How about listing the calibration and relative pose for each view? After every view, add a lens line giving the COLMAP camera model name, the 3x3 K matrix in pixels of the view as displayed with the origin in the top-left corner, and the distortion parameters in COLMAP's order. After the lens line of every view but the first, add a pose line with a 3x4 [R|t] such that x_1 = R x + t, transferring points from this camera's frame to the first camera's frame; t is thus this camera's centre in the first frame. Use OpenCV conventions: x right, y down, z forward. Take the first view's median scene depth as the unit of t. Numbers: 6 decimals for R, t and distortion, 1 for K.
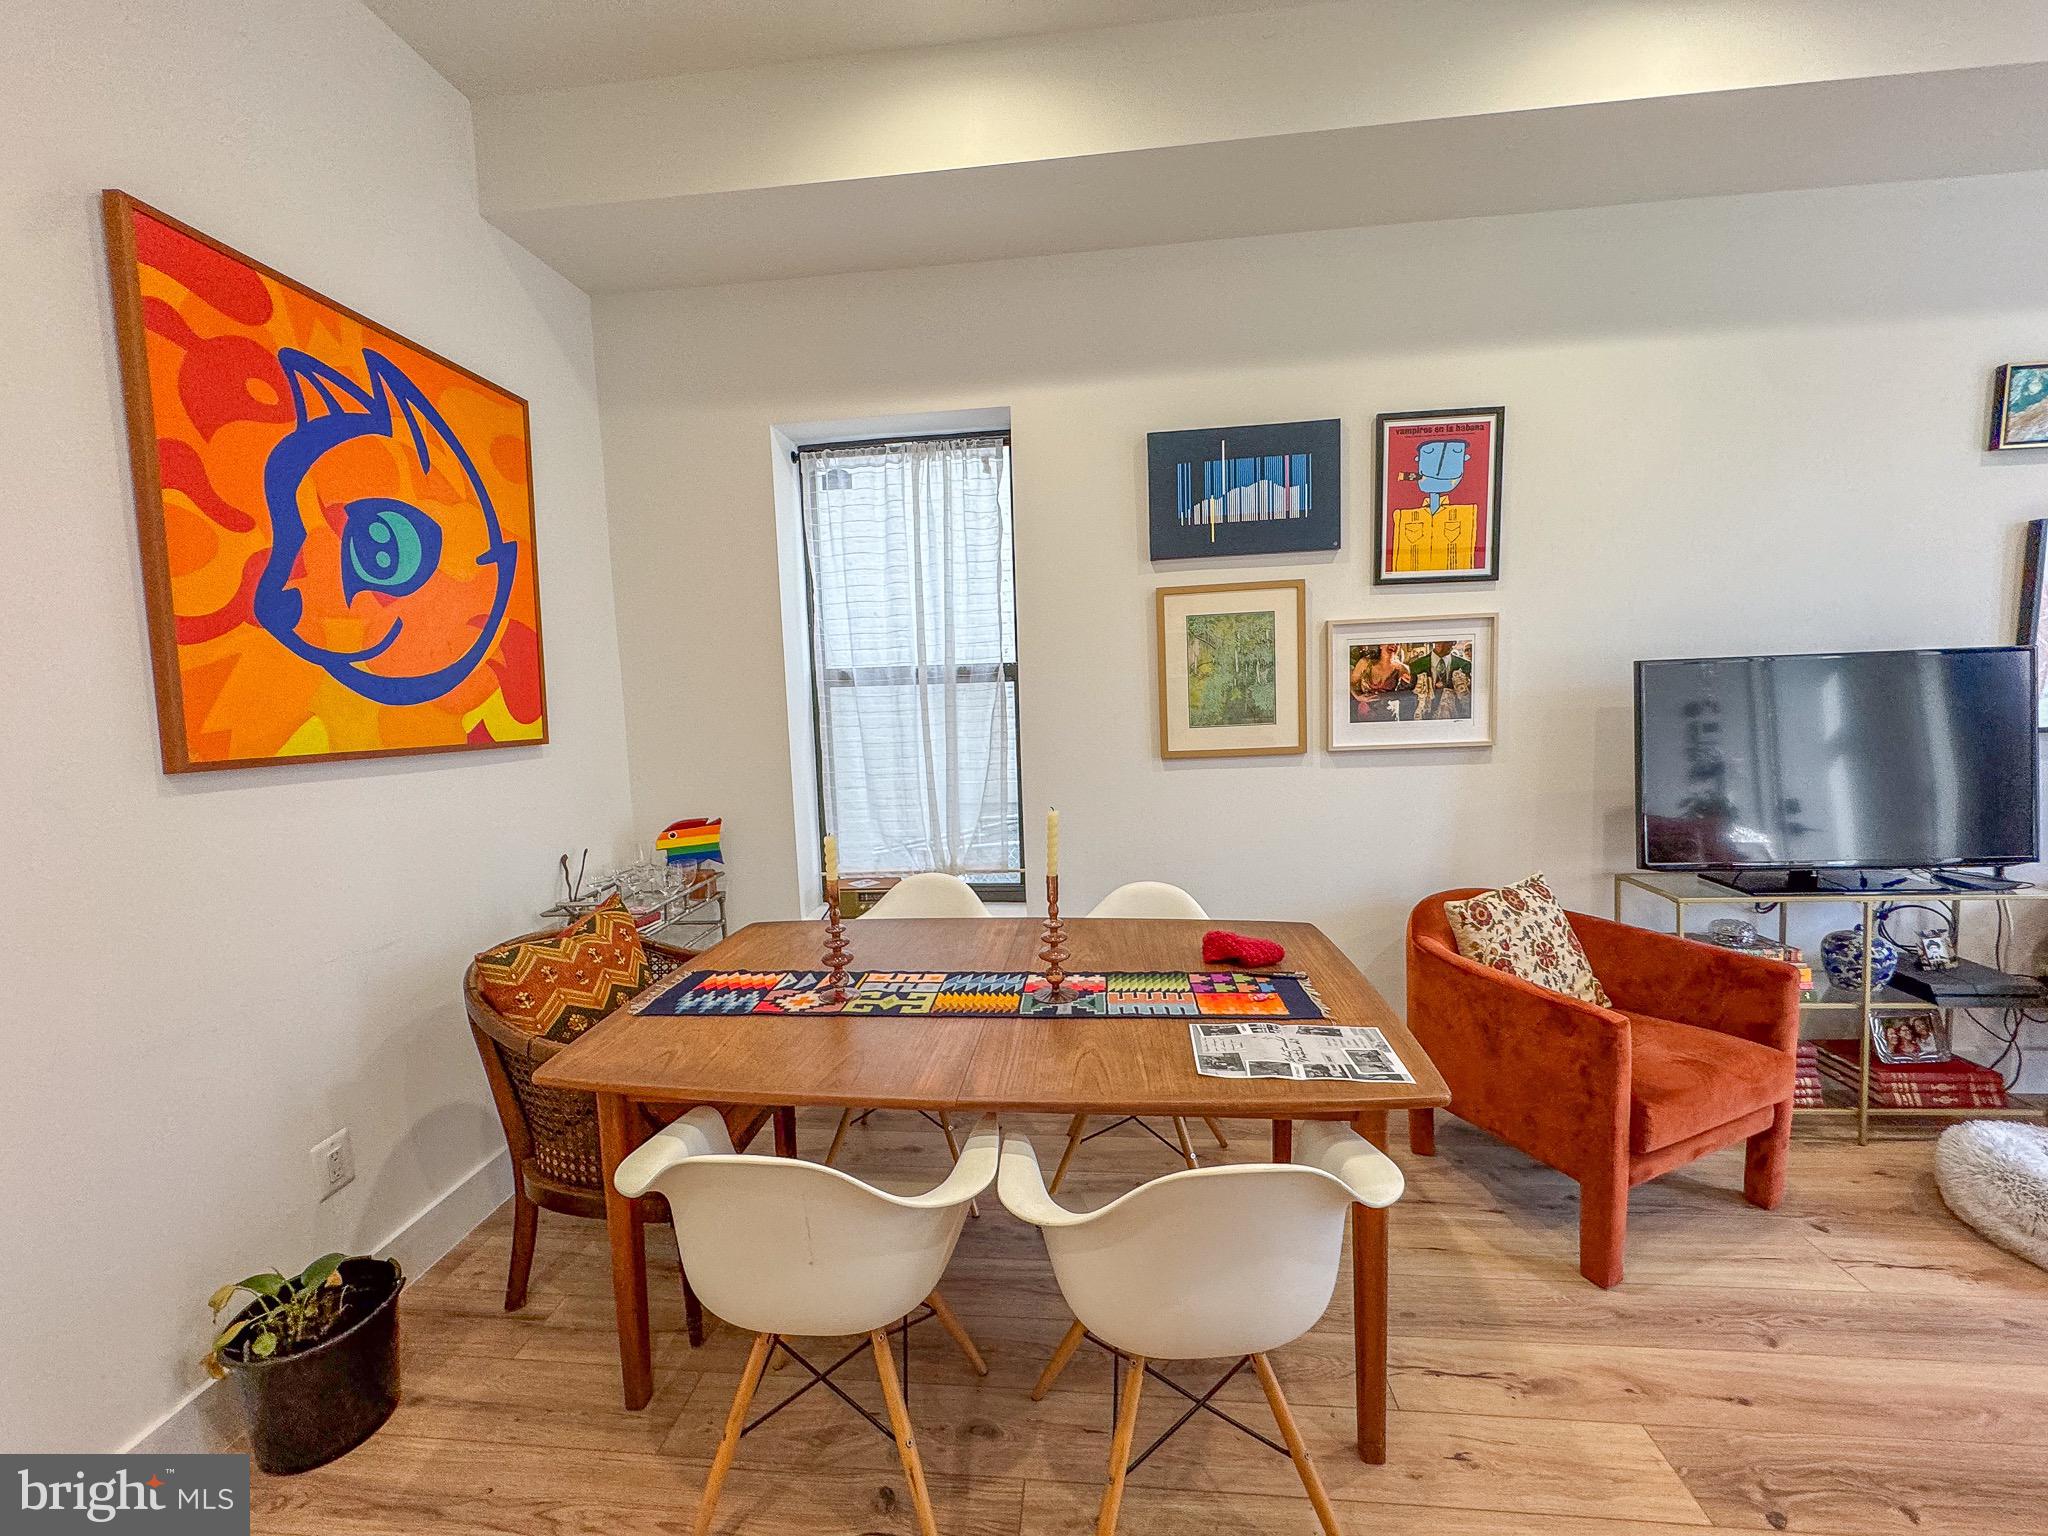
lens RADIAL K [[819.4, 0, 1026.3], [0, 819.4, 765.3], [0, 0, 1]] dist [-0.002568, 0.000670]
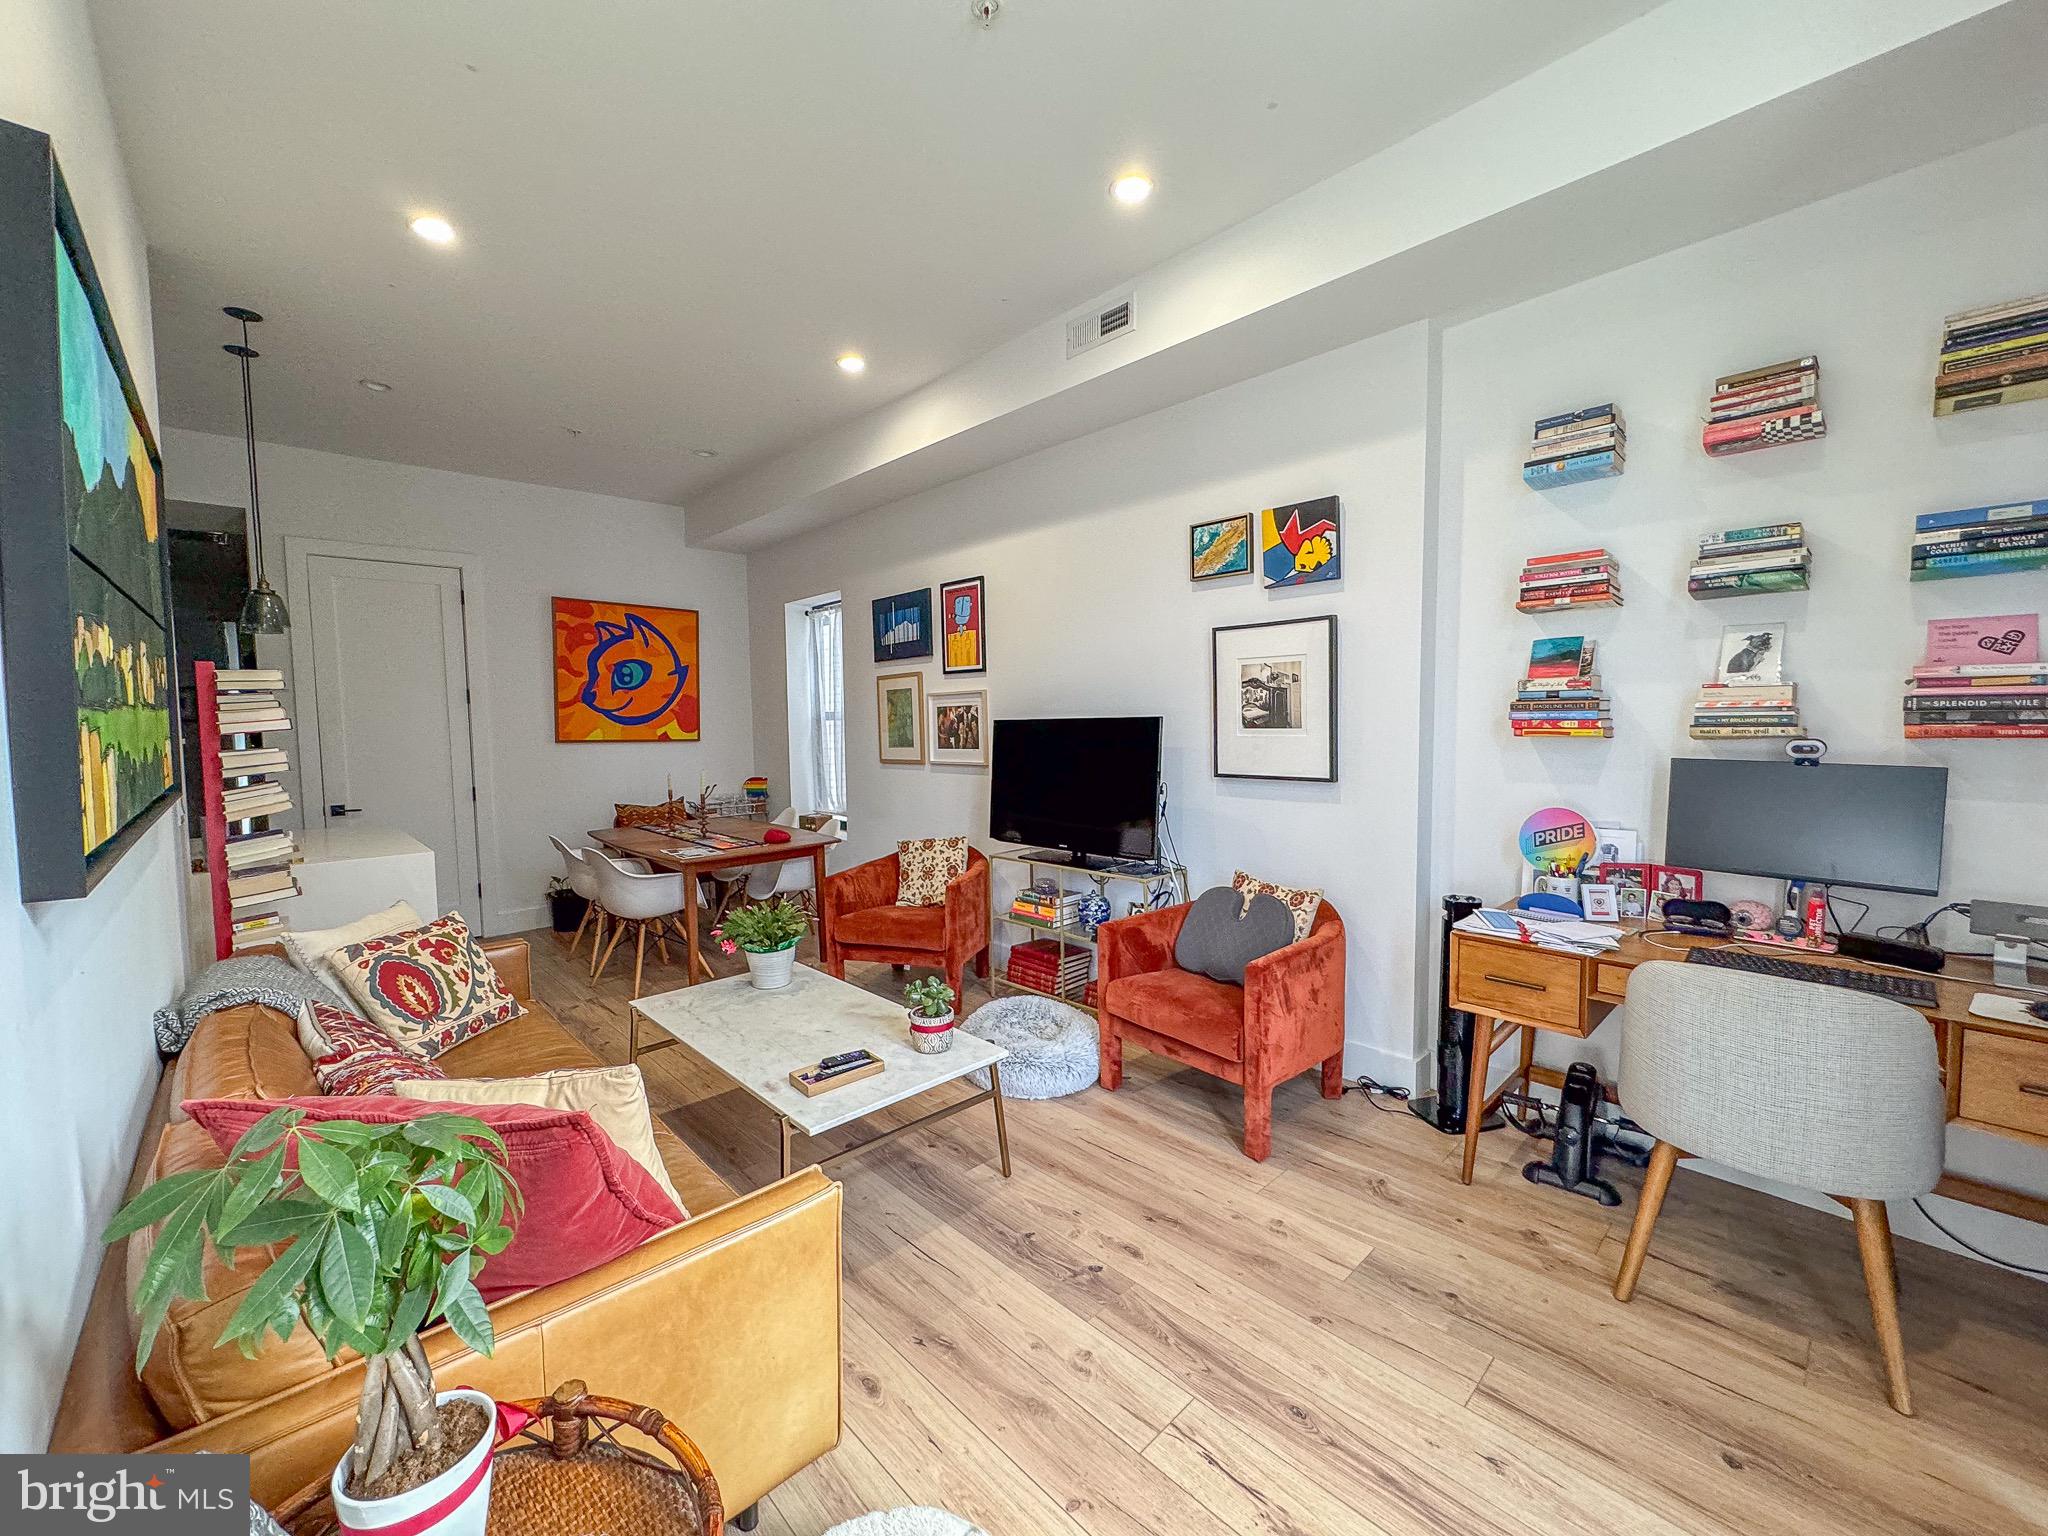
lens RADIAL K [[819.4, 0, 1023.3], [0, 819.4, 770.7], [0, 0, 1]] dist [-0.002568, 0.000670]
pose [[0.752661, 0.065843, -0.655108, 1.822285], [-0.075559, 0.997051, 0.013400, -0.043633], [0.654059, 0.039414, 0.755416, -0.271465]]
